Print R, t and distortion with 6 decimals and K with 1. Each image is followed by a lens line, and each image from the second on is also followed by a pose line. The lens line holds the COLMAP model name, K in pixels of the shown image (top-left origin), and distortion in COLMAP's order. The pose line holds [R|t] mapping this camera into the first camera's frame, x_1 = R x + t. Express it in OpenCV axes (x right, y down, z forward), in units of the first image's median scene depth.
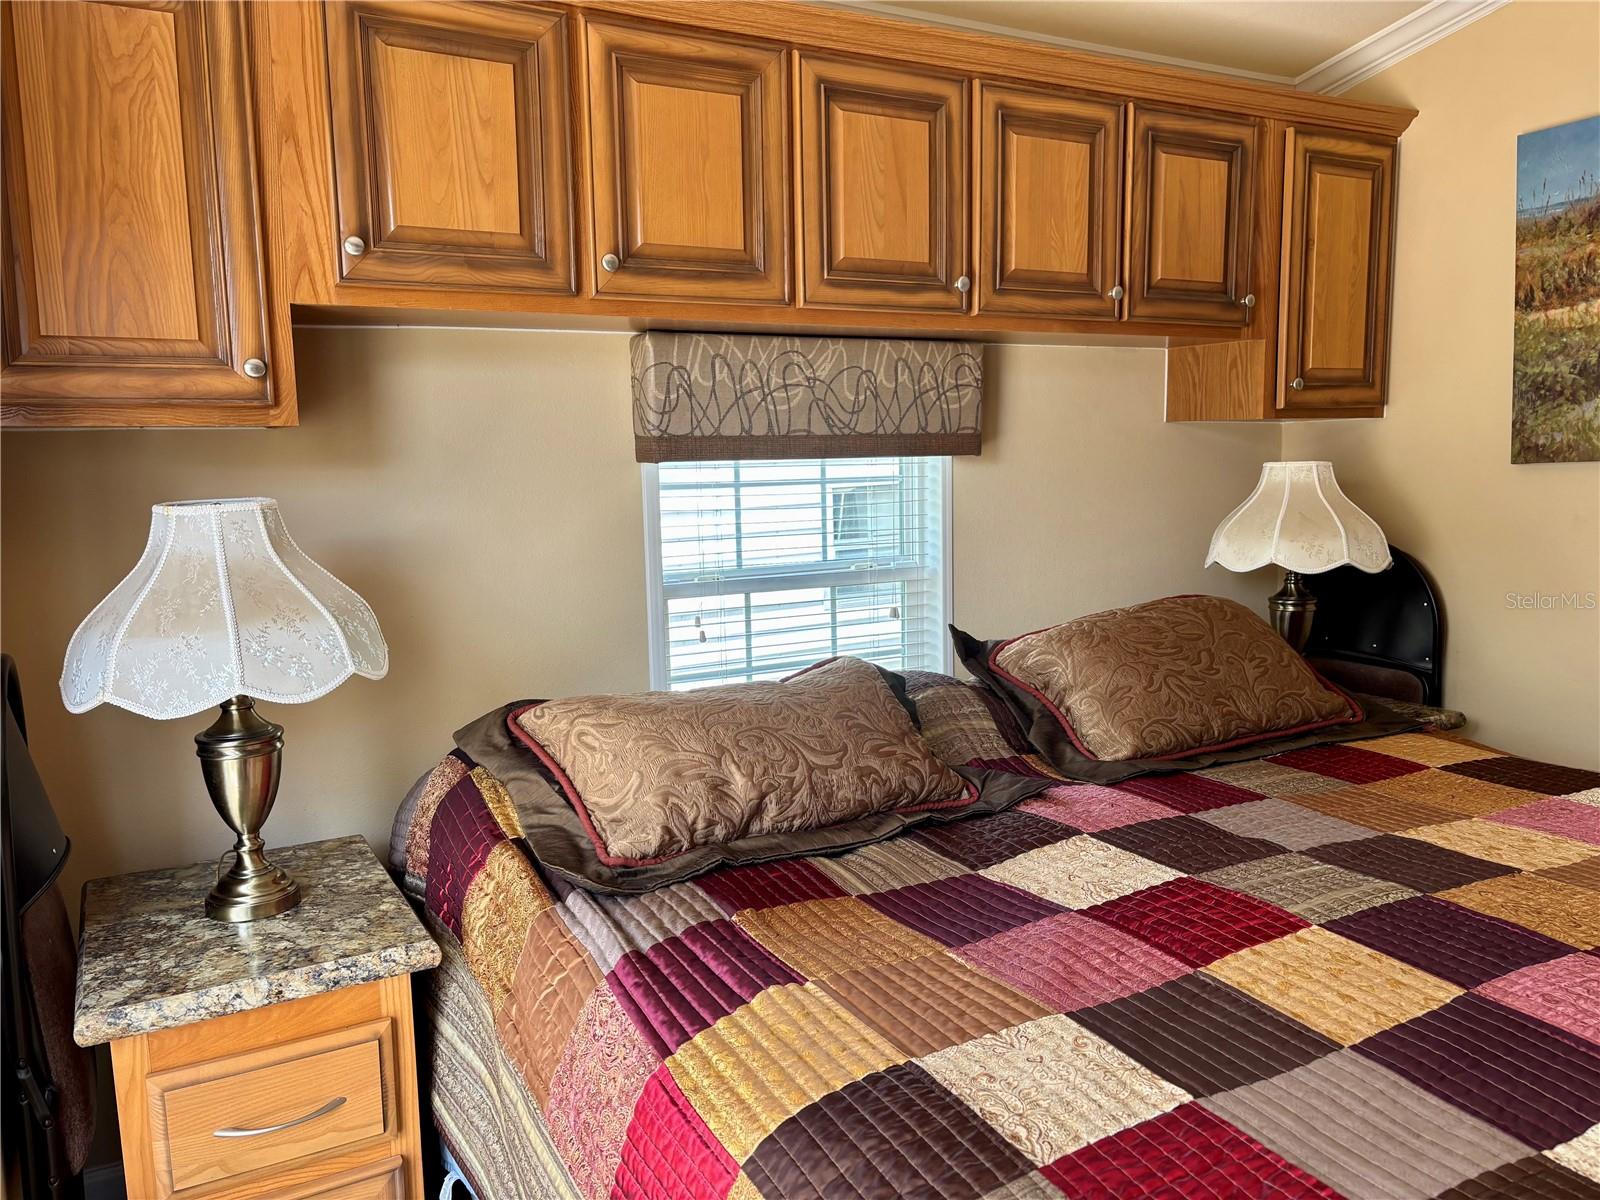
lens RADIAL K [[1235.5, 0, 770.5], [0, 1235.5, 599.1], [0, 0, 1]] dist [0.020191, -0.004174]
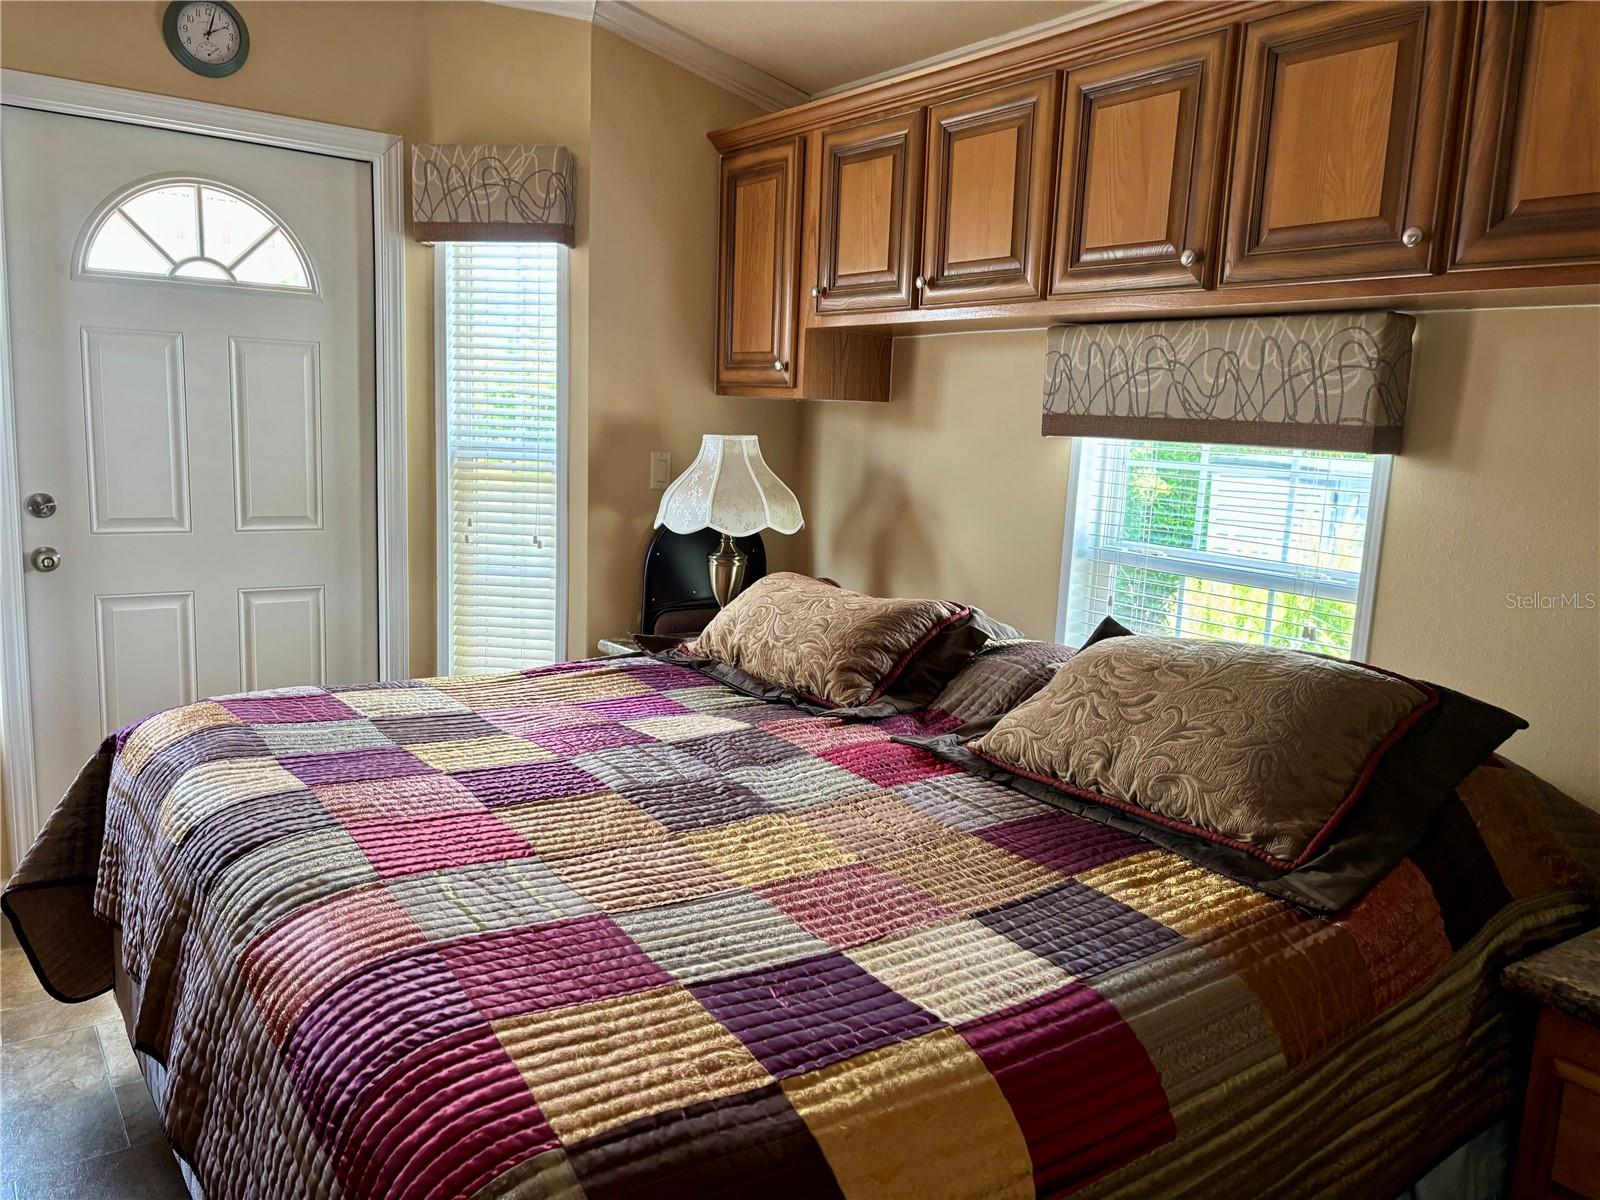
lens RADIAL K [[1213.8, 0, 796.2], [0, 1213.8, 603.8], [0, 0, 1]] dist [0.067512, -0.074607]
pose [[0.107871, 0.181697, -0.977420, 1.009417], [-0.165452, 0.972727, 0.162565, -0.098056], [0.980301, 0.144180, 0.134991, 0.593748]]
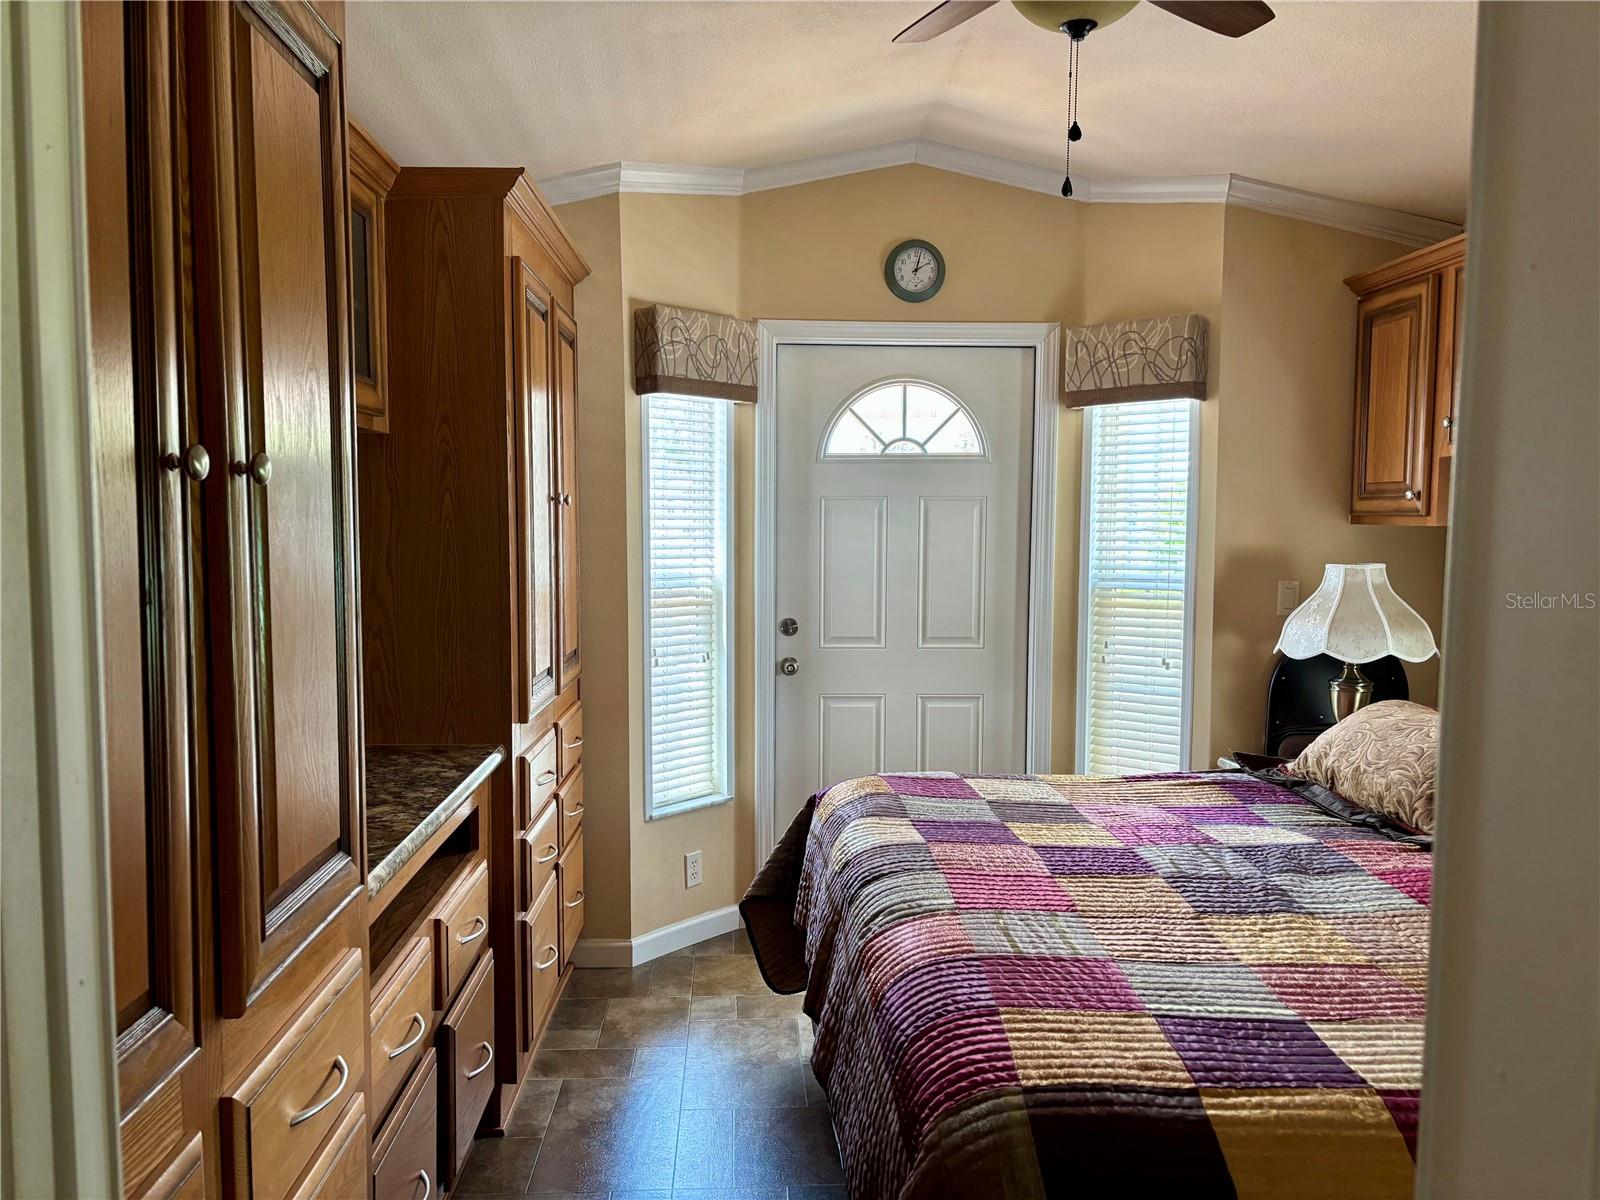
lens RADIAL K [[1213.8, 0, 796.2], [0, 1213.8, 603.8], [0, 0, 1]] dist [0.067512, -0.074607]
pose [[-0.439964, 0.083938, -0.894084, 1.164766], [-0.106689, 0.983685, 0.144850, -0.136619], [0.891655, 0.159118, -0.423831, 0.701910]]
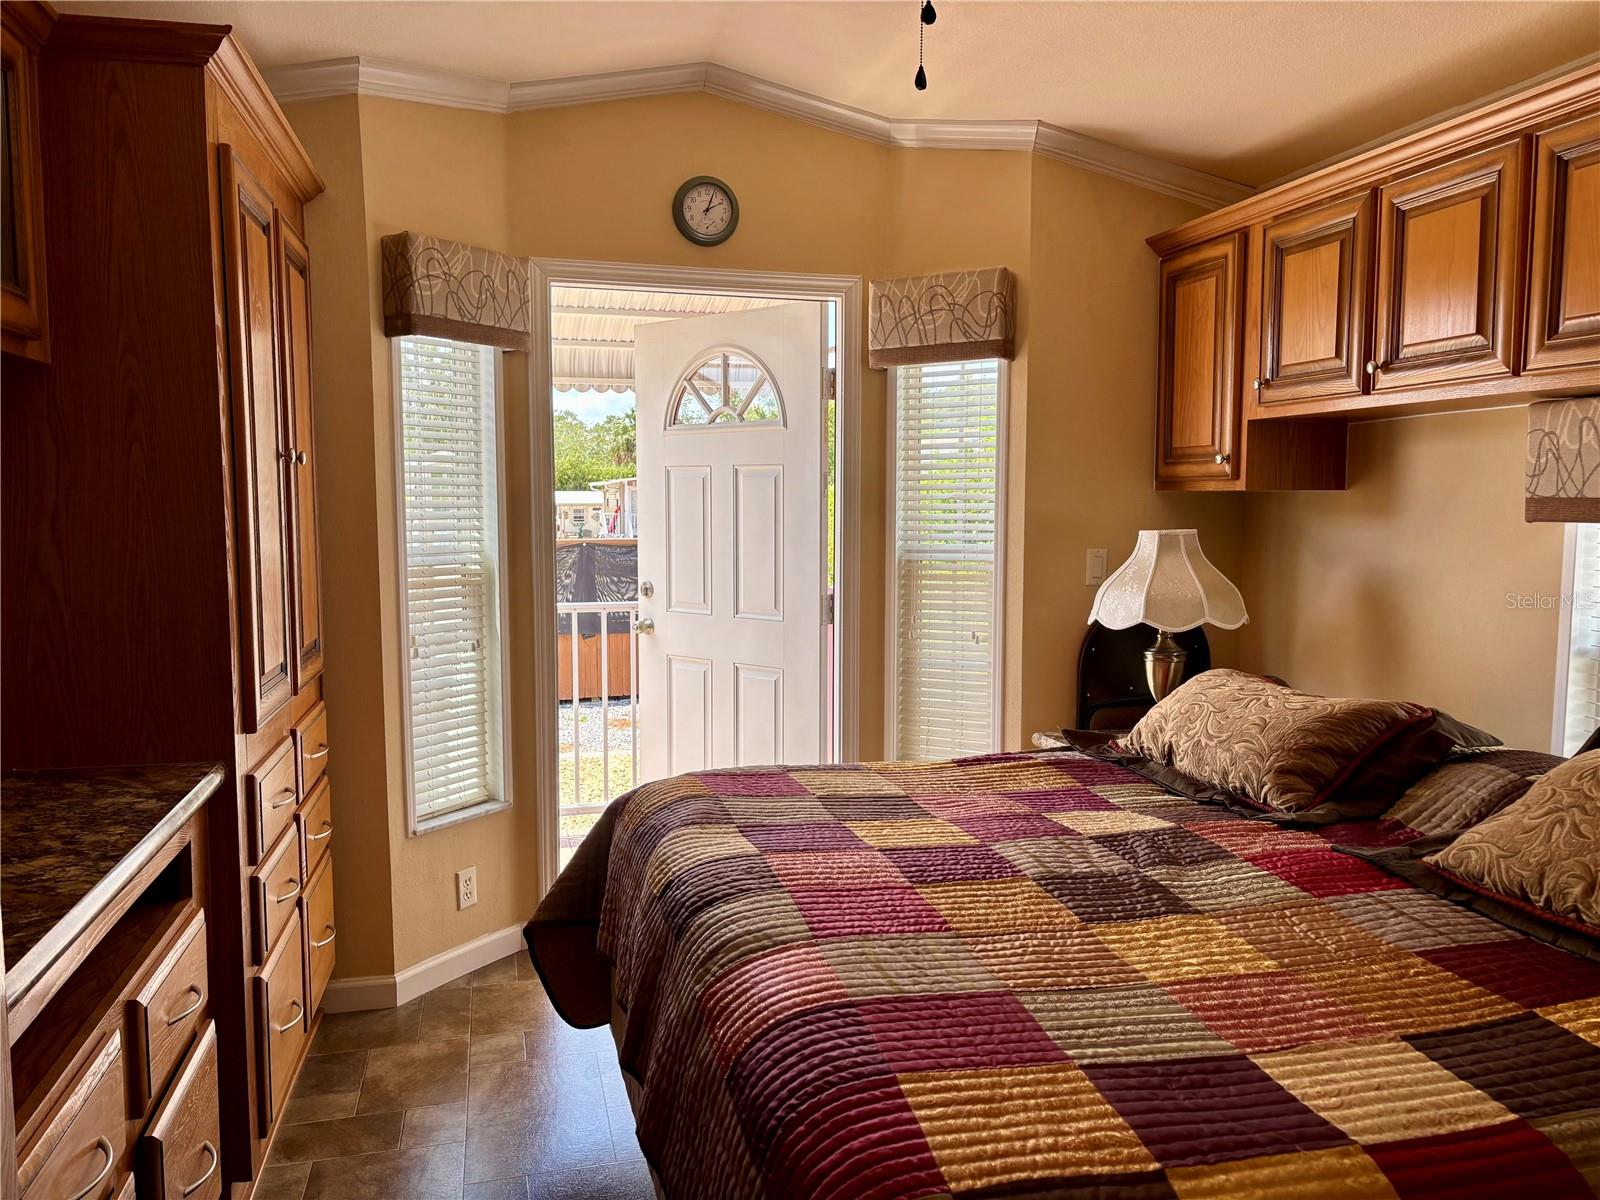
lens RADIAL K [[1216.0, 0, 807.1], [0, 1216.0, 606.6], [0, 0, 1]] dist [0.042251, -0.035289]
pose [[-0.248932, 0.106442, -0.962654, 1.048725], [-0.116345, 0.983459, 0.138828, -0.106790], [0.961507, 0.146559, -0.232431, 0.618325]]
